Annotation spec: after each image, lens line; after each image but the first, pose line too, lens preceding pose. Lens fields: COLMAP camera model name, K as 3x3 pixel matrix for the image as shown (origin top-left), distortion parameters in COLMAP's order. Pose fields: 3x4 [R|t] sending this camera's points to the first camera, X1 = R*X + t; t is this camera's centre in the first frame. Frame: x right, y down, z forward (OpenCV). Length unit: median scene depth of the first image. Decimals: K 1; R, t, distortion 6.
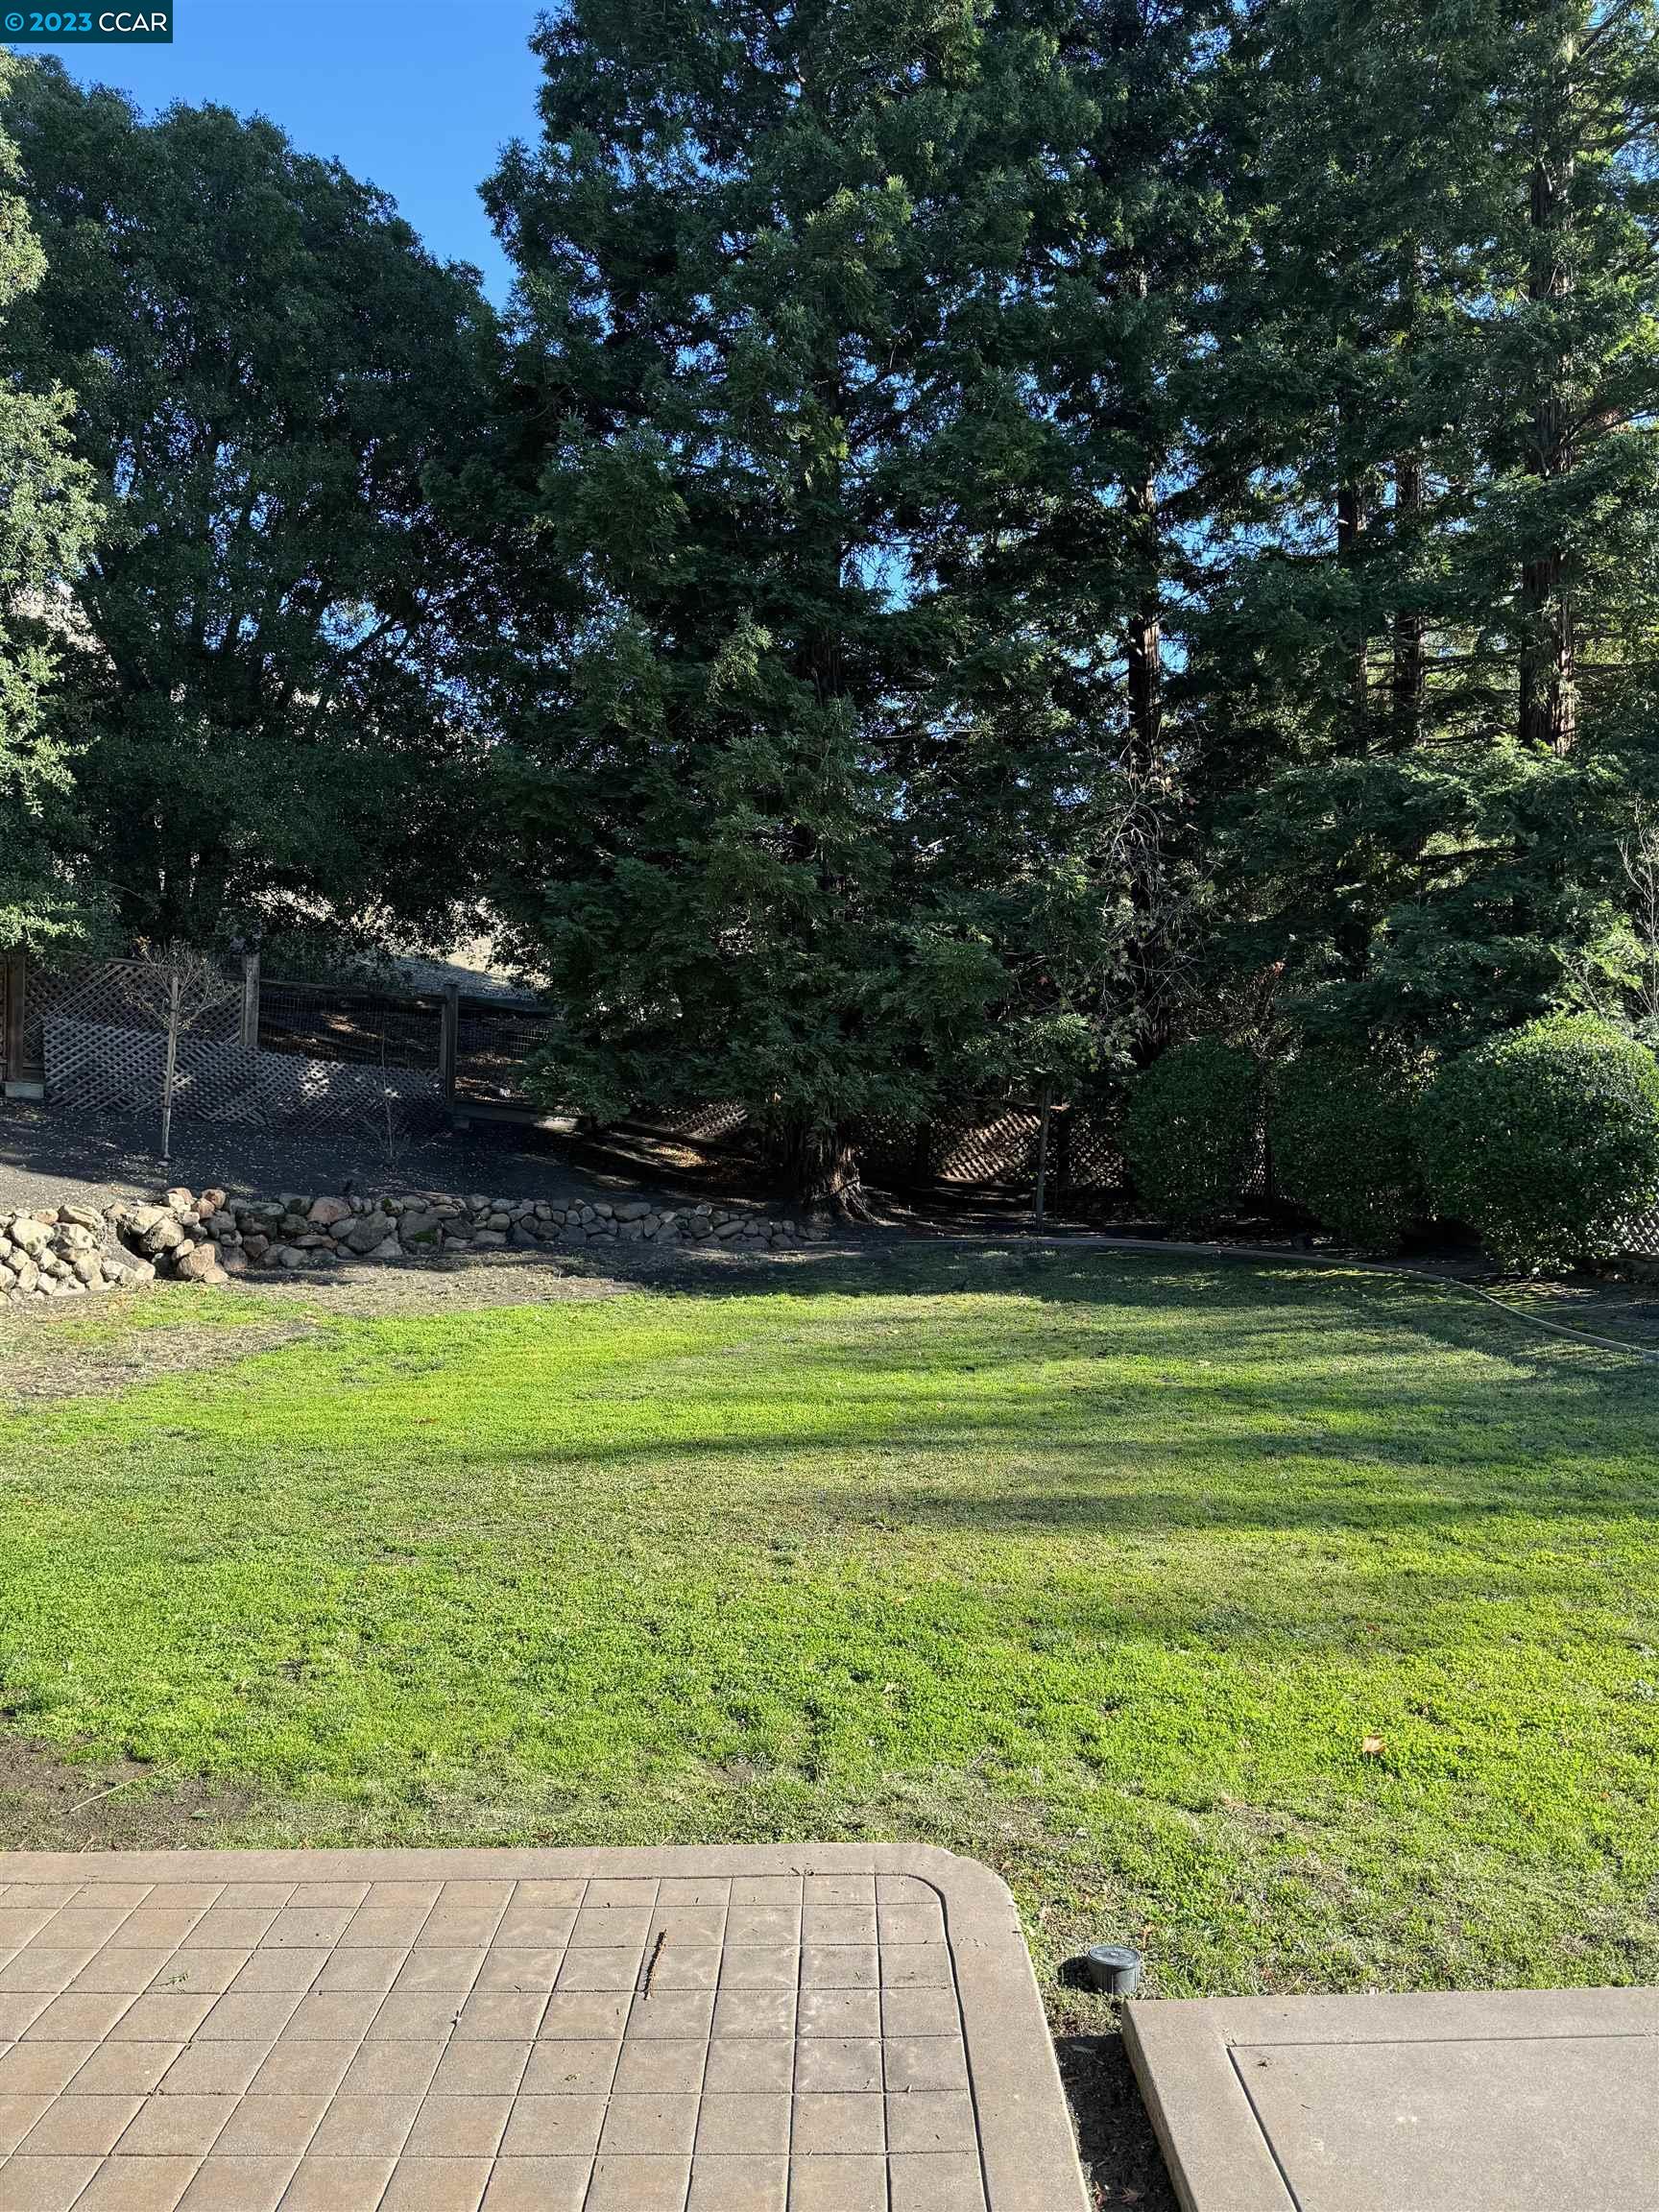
lens RADIAL K [[1547.3, 0, 852.7], [0, 1547.3, 1101.1], [0, 0, 1]] dist [0.043714, -0.007020]
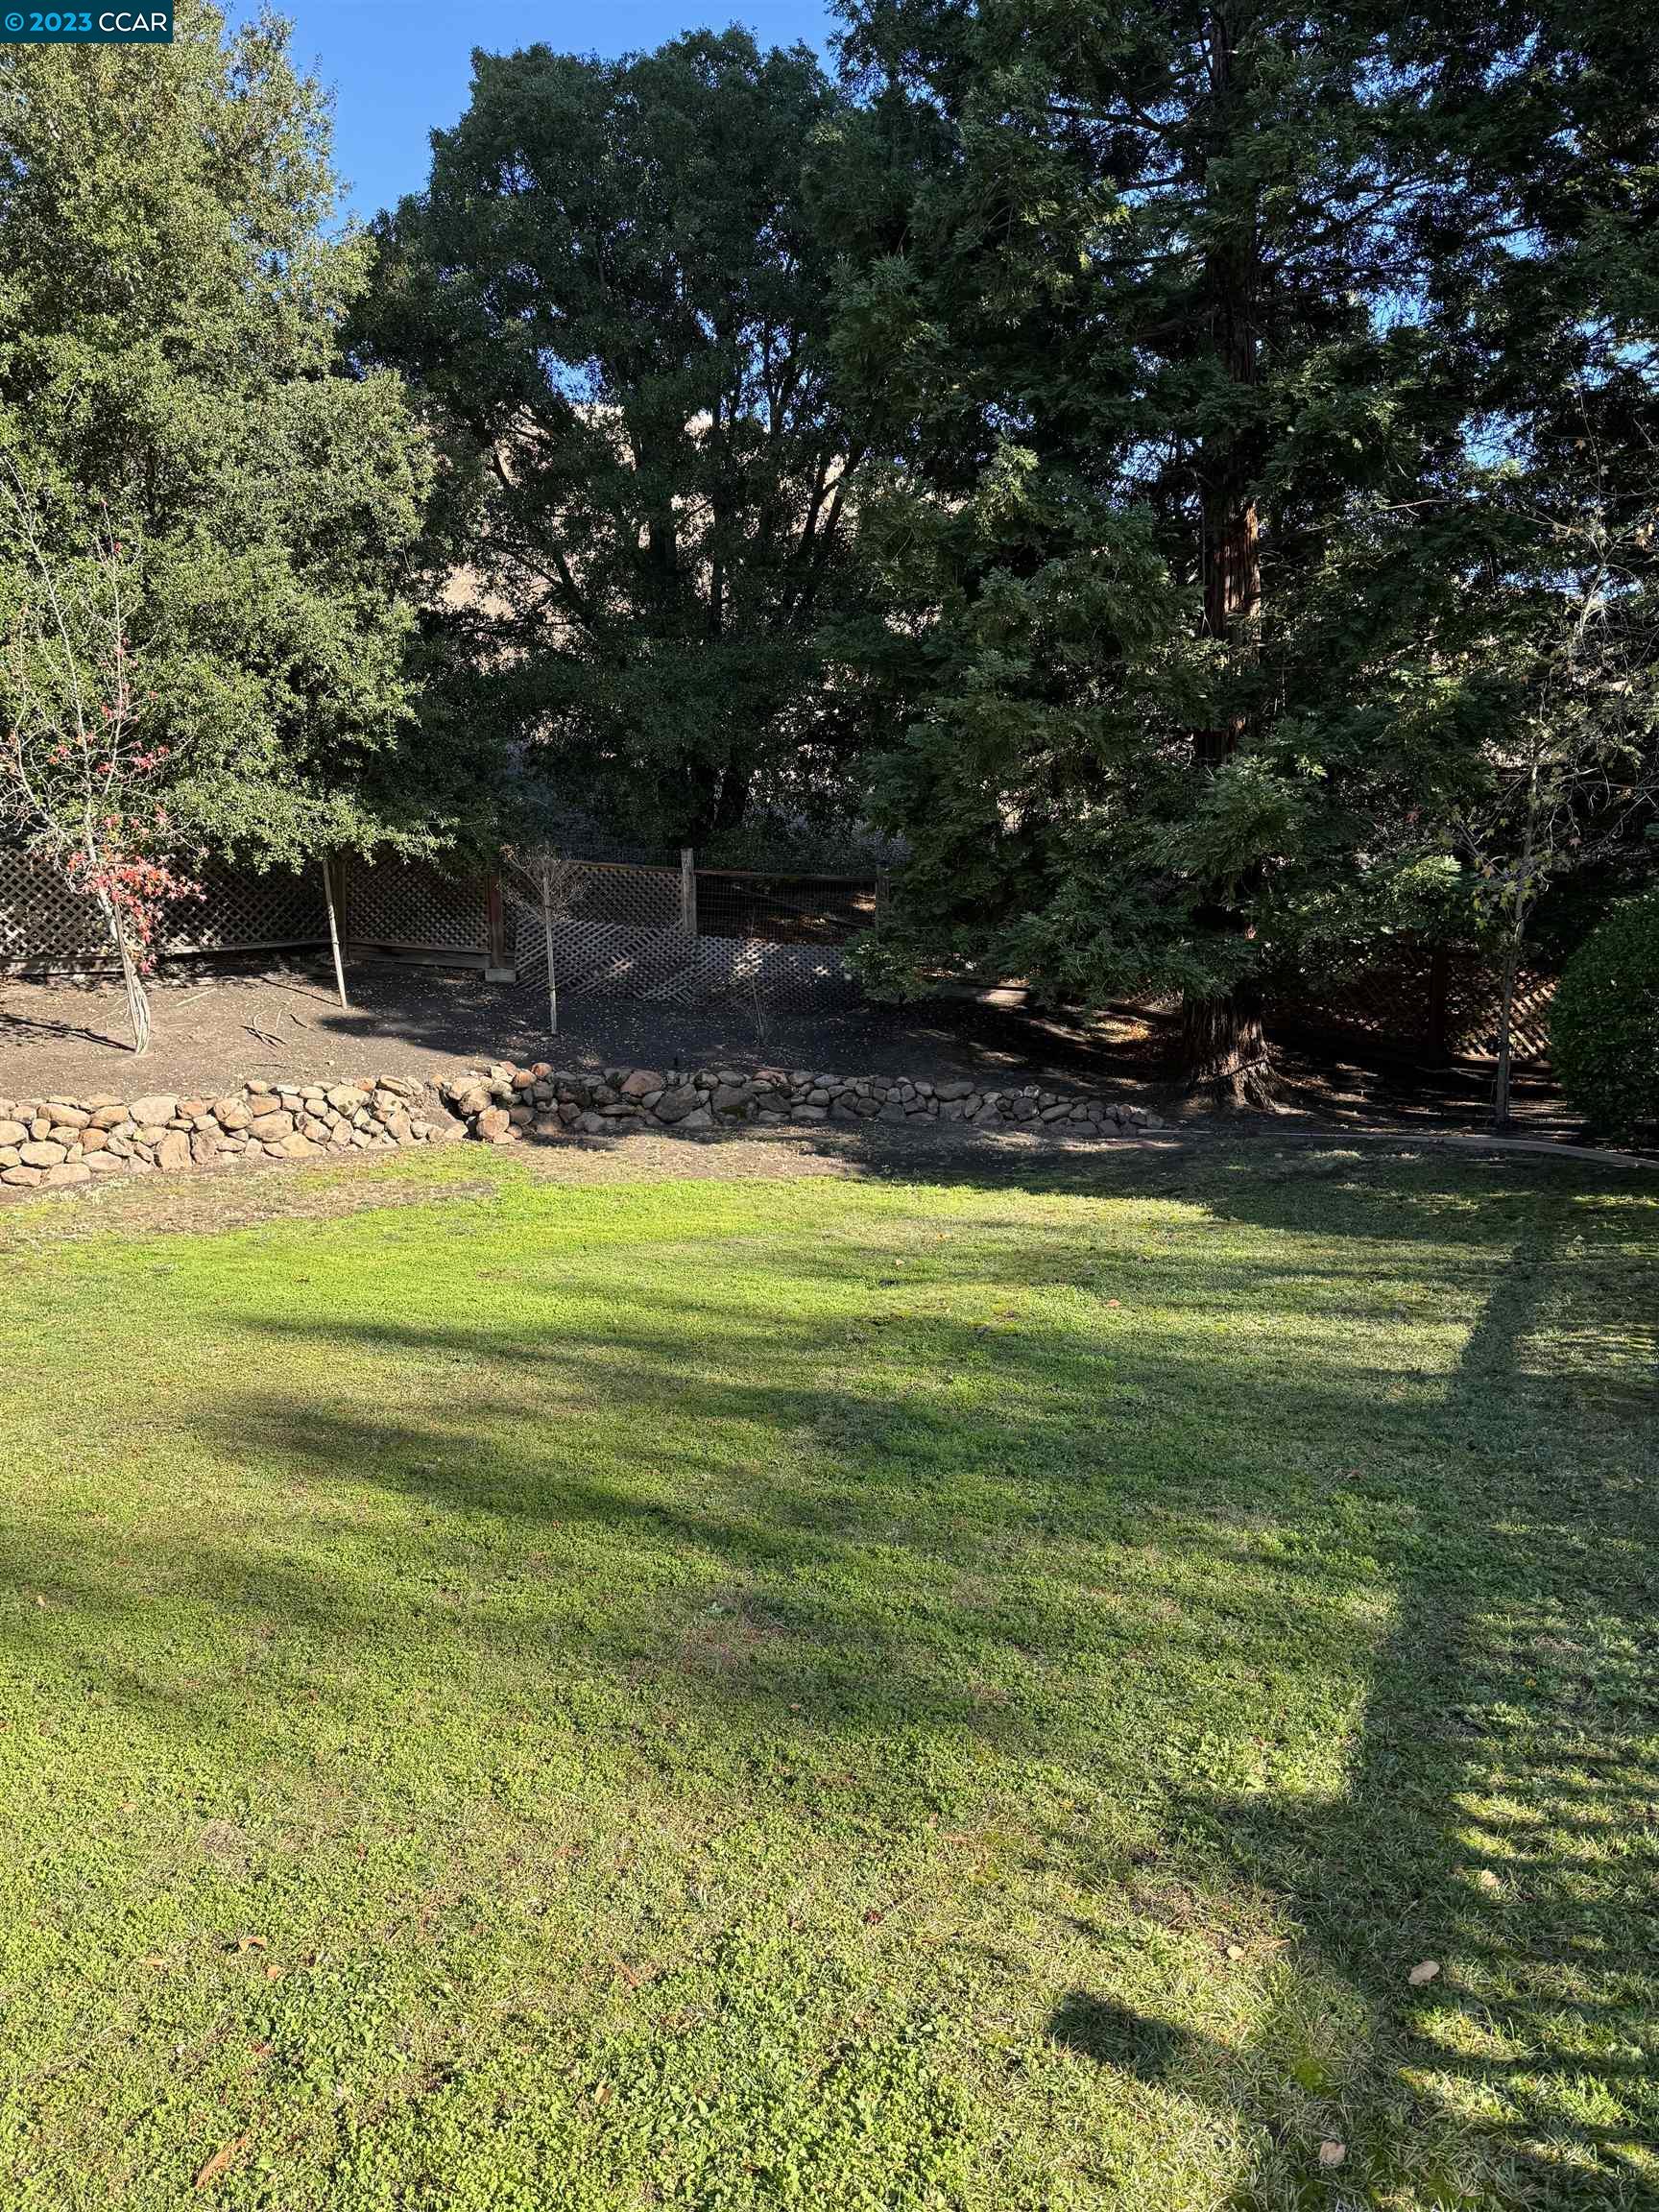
lens RADIAL K [[1547.3, 0, 840.6], [0, 1547.3, 1104.4], [0, 0, 1]] dist [0.043714, -0.007020]
pose [[0.814373, 0.034126, -0.579338, 0.414121], [0.019921, 0.996037, 0.086675, -0.006864], [0.580000, -0.082127, 0.810466, 0.190840]]
